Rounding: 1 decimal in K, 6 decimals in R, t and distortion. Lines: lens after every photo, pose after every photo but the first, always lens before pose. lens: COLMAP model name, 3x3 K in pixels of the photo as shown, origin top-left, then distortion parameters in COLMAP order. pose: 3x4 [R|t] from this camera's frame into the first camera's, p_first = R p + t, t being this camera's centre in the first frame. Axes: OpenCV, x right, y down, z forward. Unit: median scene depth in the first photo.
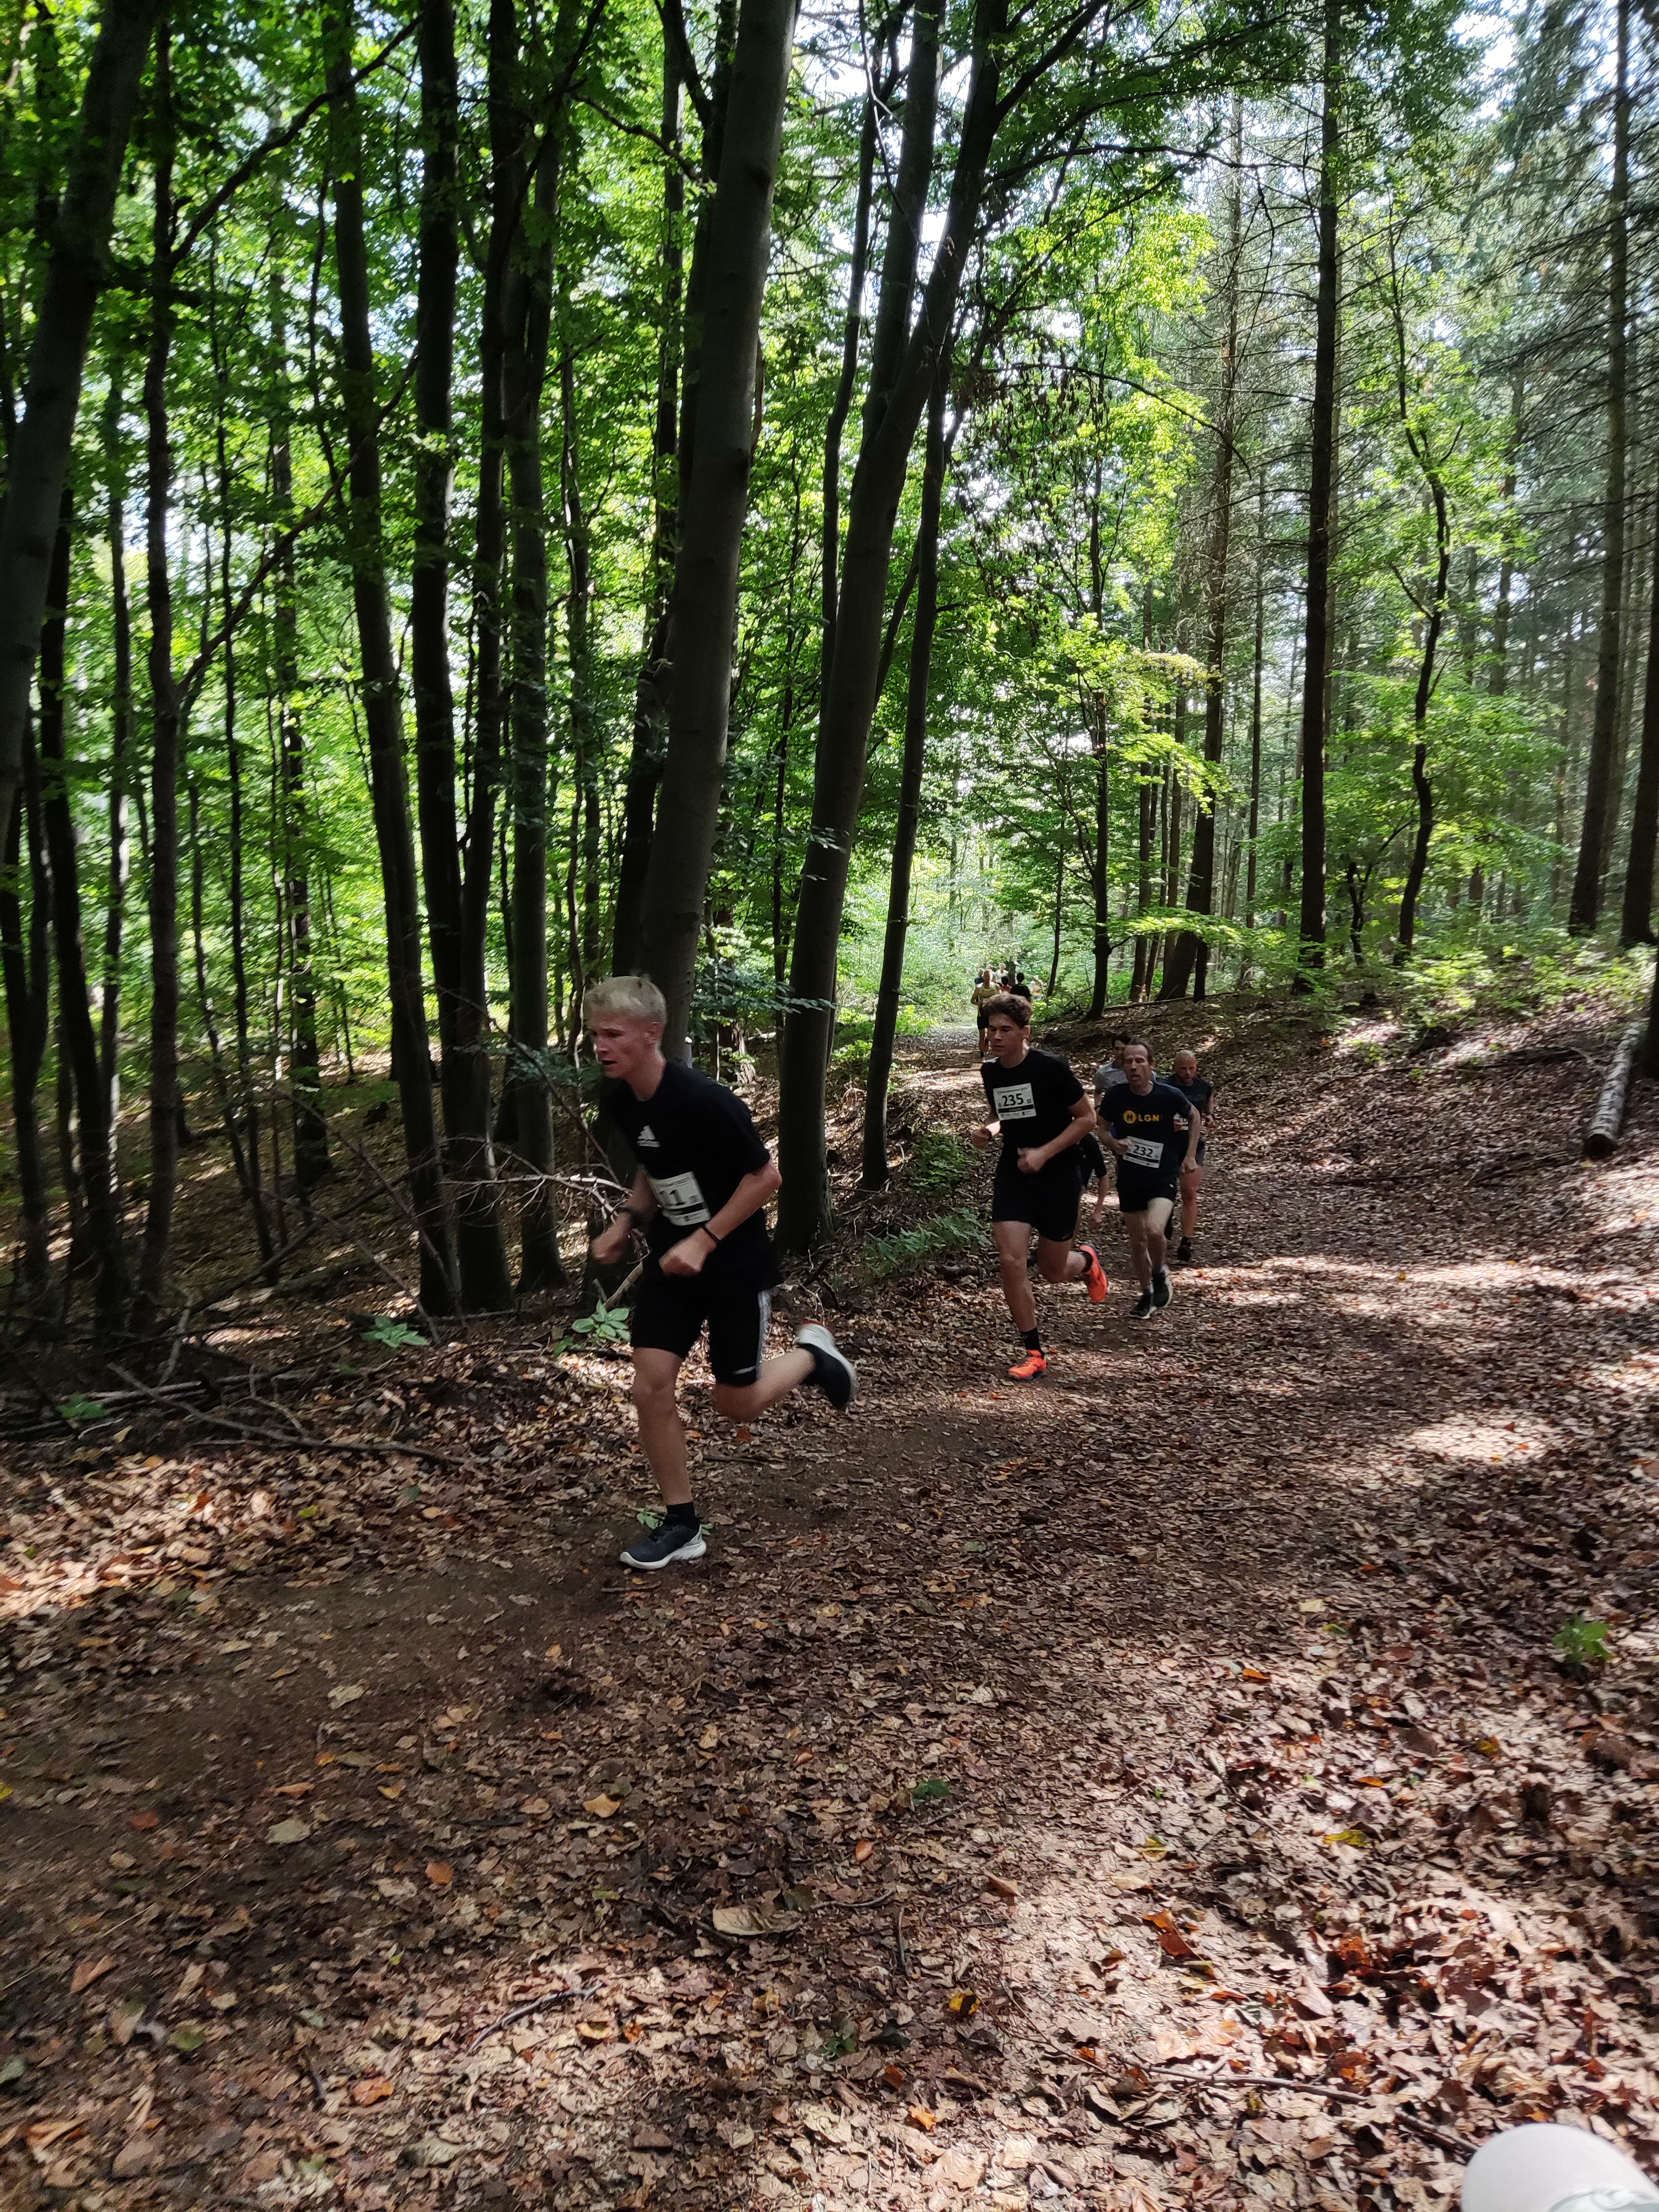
lens RADIAL K [[1687.3, 0, 829.1], [0, 1687.3, 1100.1], [0, 0, 1]] dist [0.118788, -0.170841]
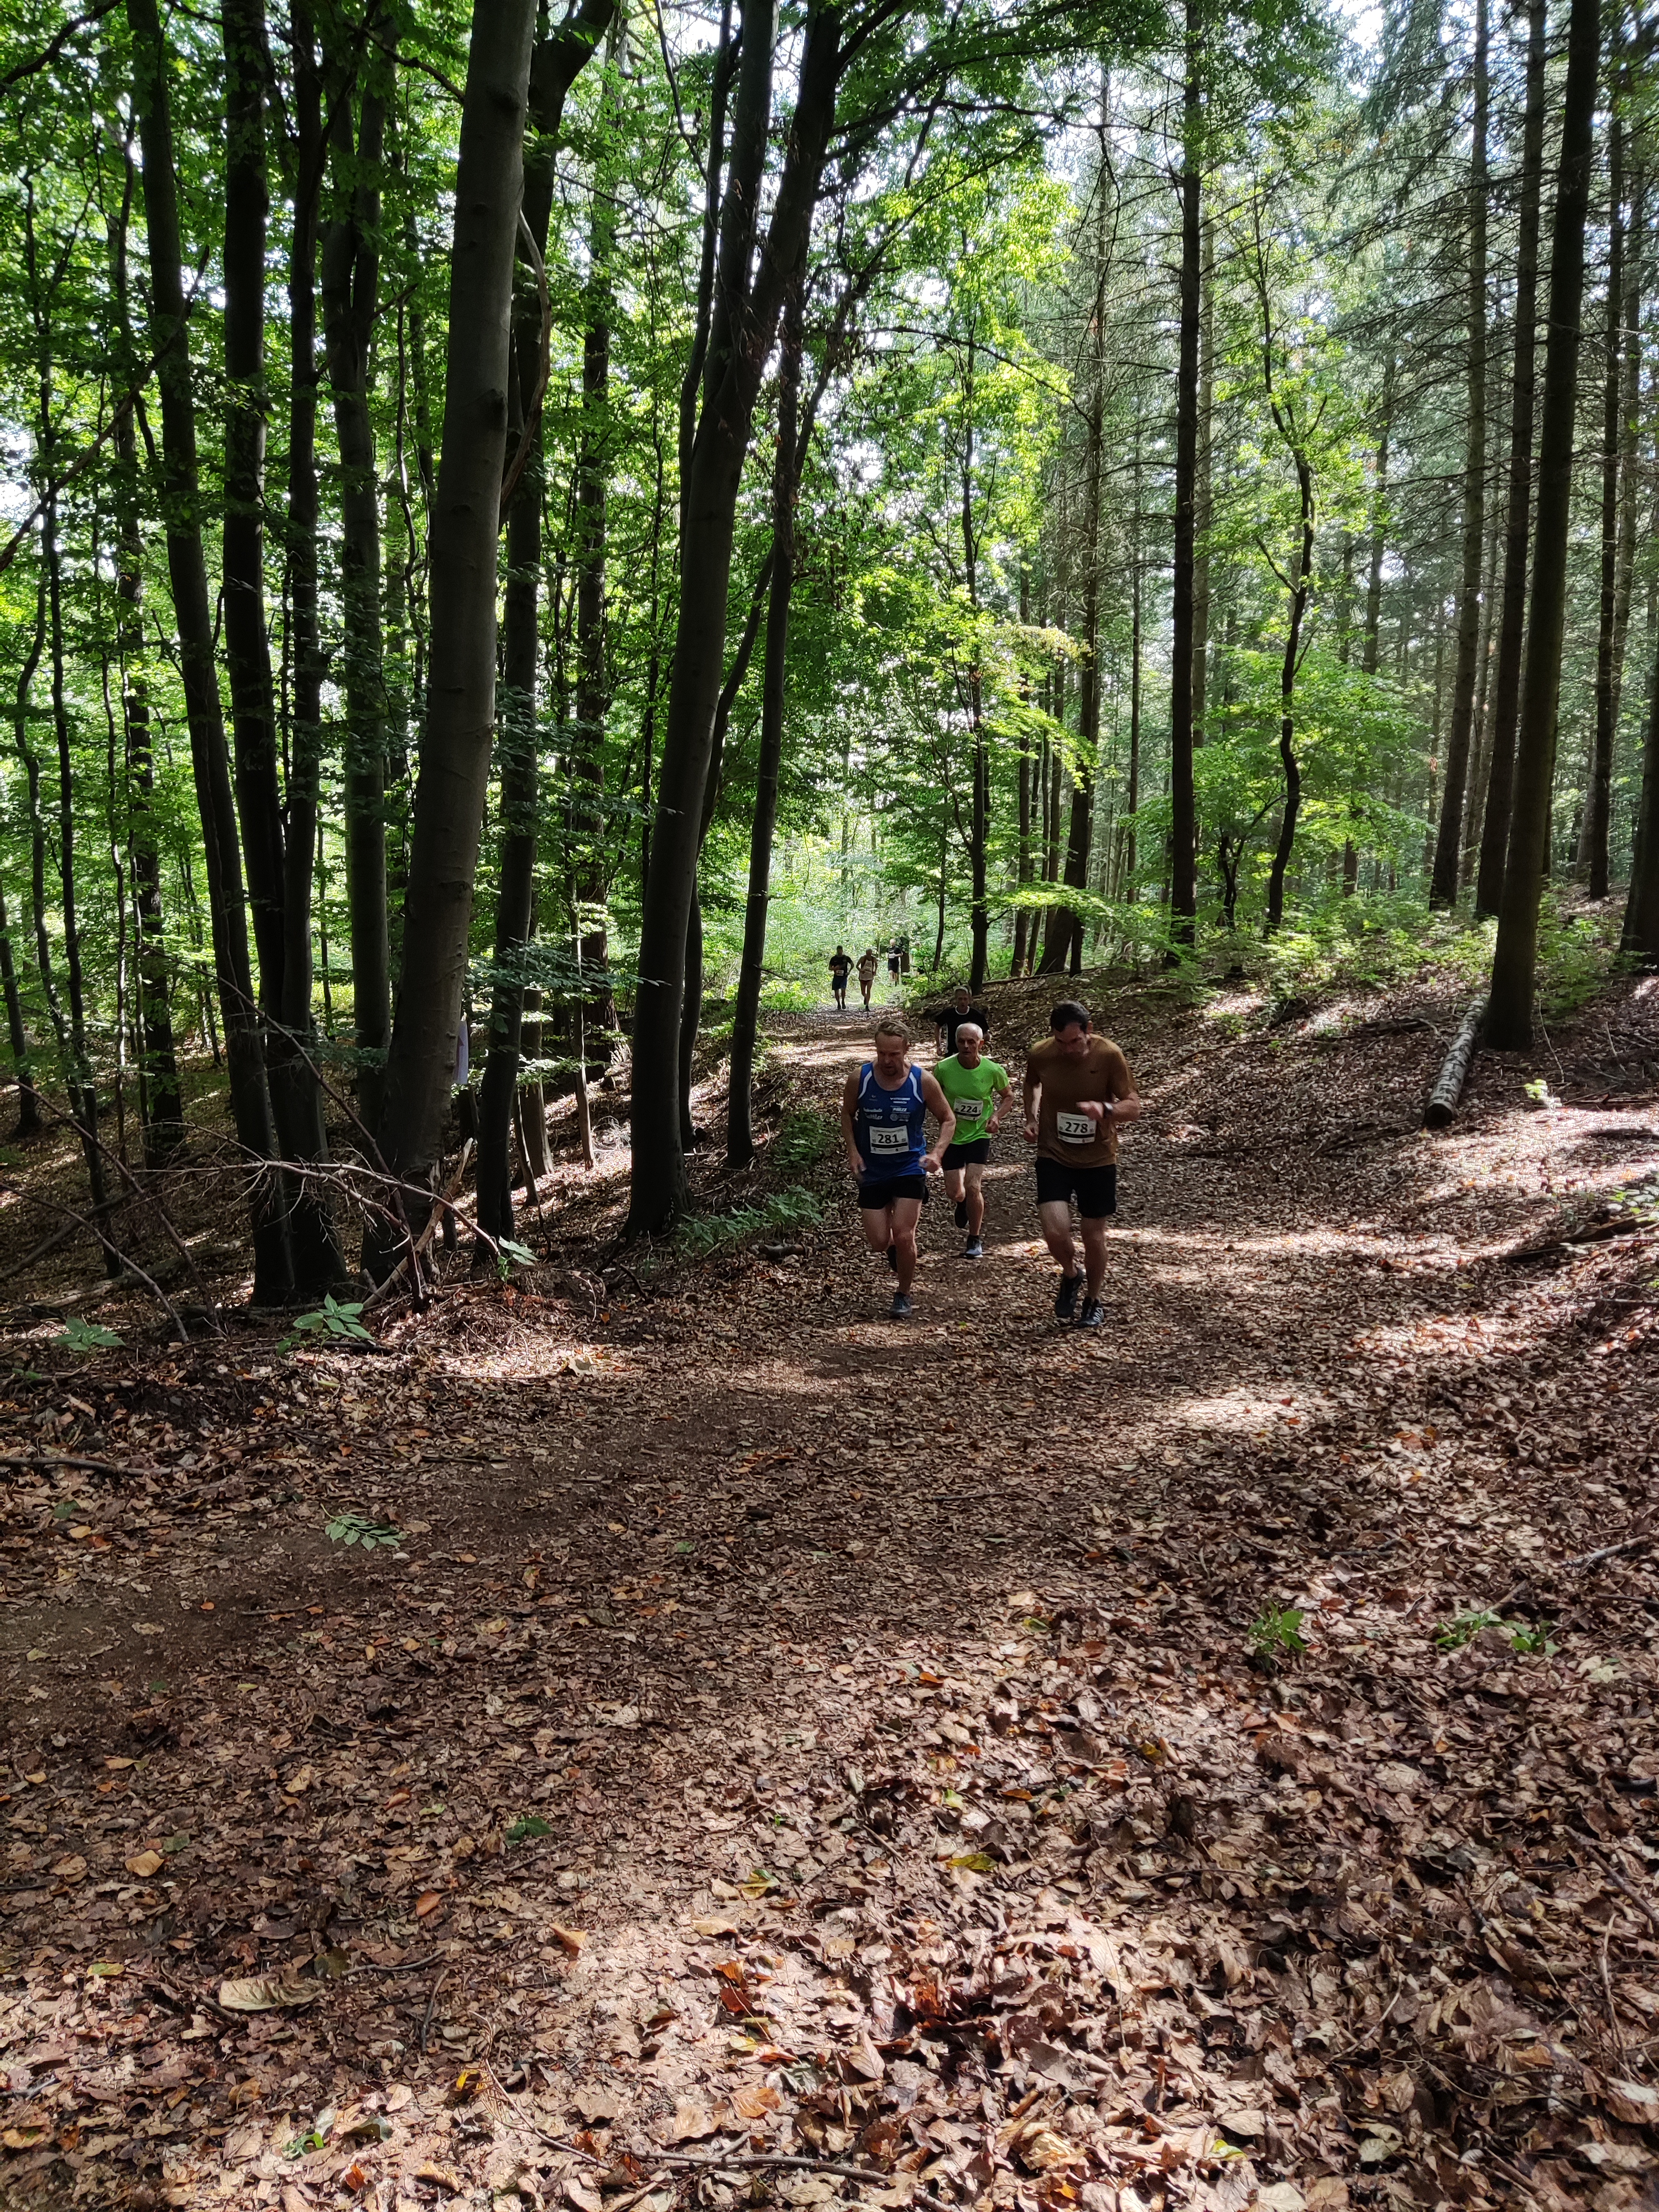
lens RADIAL K [[1687.3, 0, 839.9], [0, 1687.3, 1103.6], [0, 0, 1]] dist [0.118788, -0.170841]
pose [[0.997909, -0.011026, 0.063691, 0.140895], [0.010029, 0.999822, 0.015950, 0.000973], [-0.063856, -0.015278, 0.997842, 0.063981]]
